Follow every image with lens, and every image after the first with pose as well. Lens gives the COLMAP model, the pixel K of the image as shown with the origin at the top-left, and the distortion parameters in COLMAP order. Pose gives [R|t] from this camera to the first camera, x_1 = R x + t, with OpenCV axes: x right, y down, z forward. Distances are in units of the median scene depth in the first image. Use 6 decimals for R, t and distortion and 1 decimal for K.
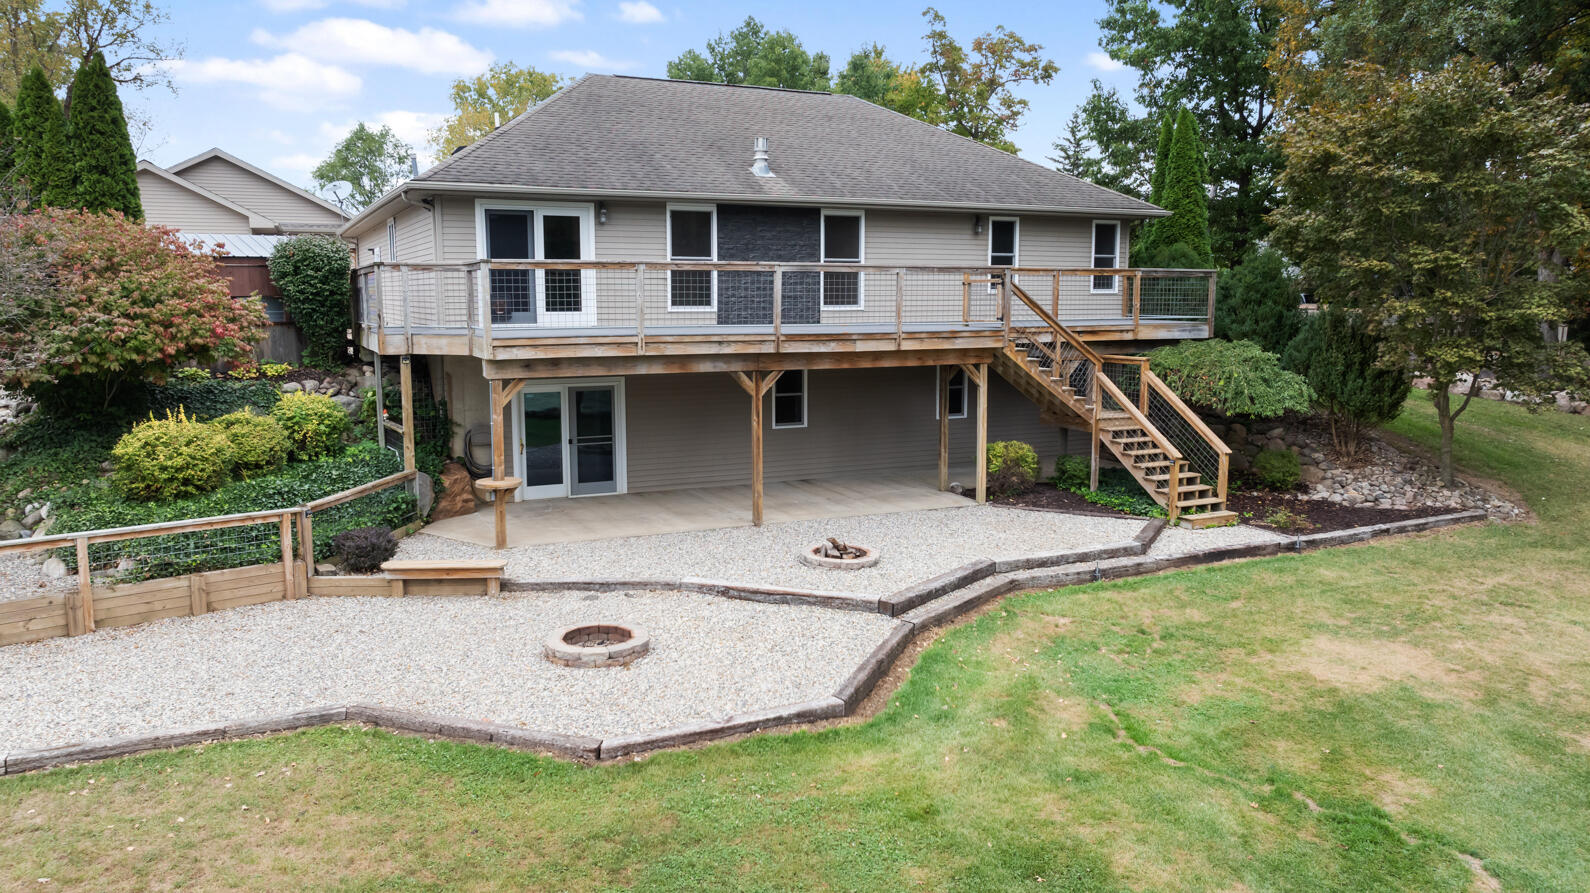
lens RADIAL K [[1087.8, 0, 787.1], [0, 1087.8, 441.1], [0, 0, 1]] dist [-0.022418, 0.014261]
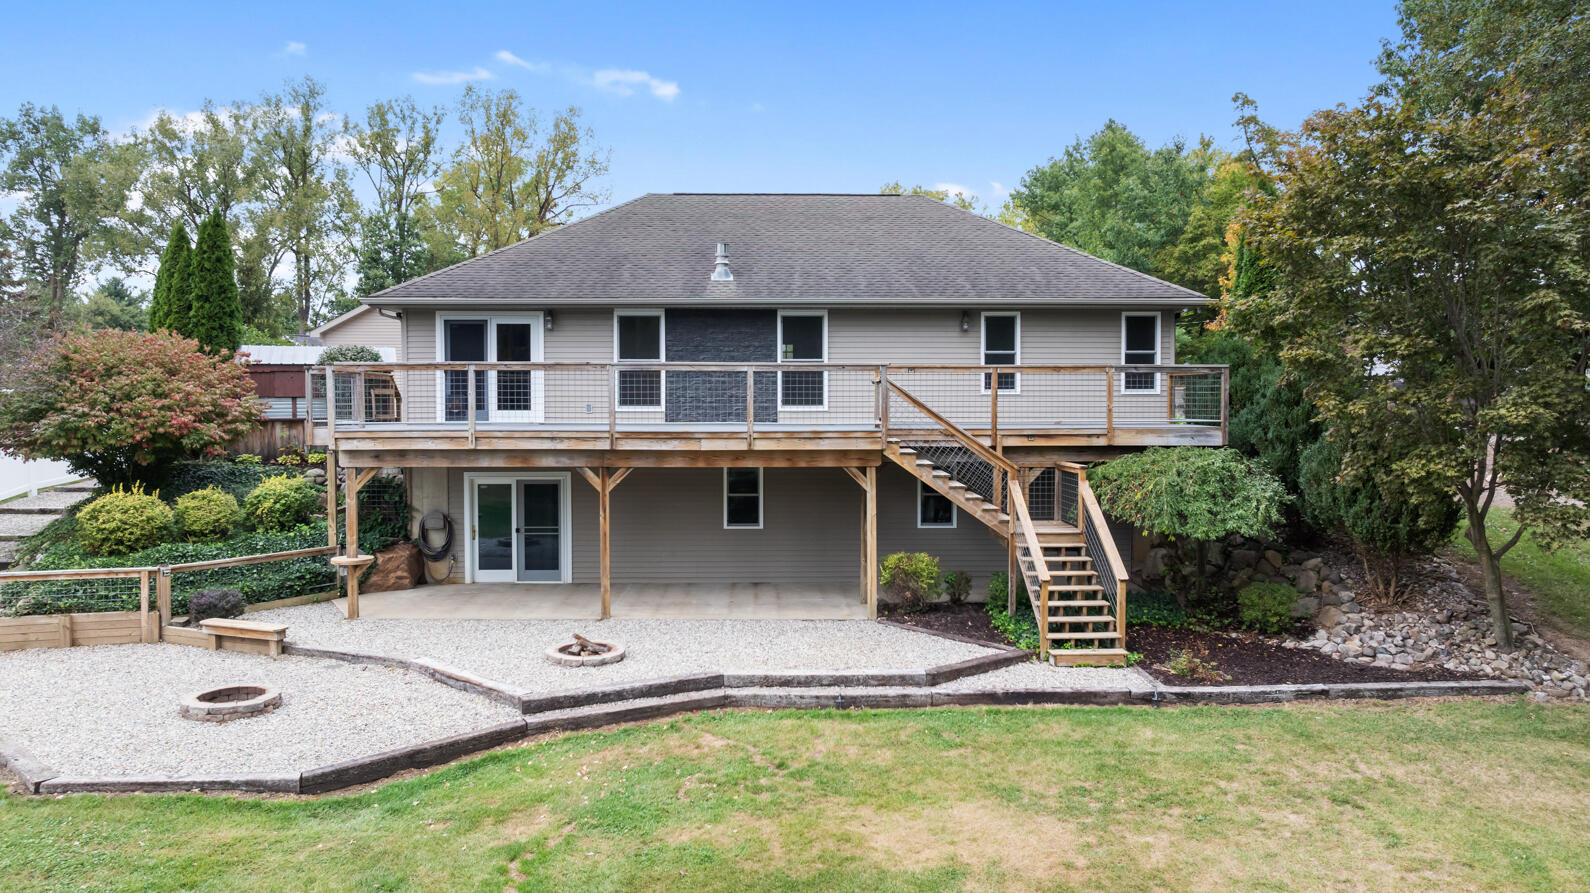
lens RADIAL K [[1087.8, 0, 786.6], [0, 1087.8, 436.9], [0, 0, 1]] dist [-0.022418, 0.014261]
pose [[0.916708, 0.012446, -0.399364, 0.501594], [-0.053682, 0.994289, -0.092237, -0.007064], [0.395935, 0.105993, 0.912141, 0.121275]]
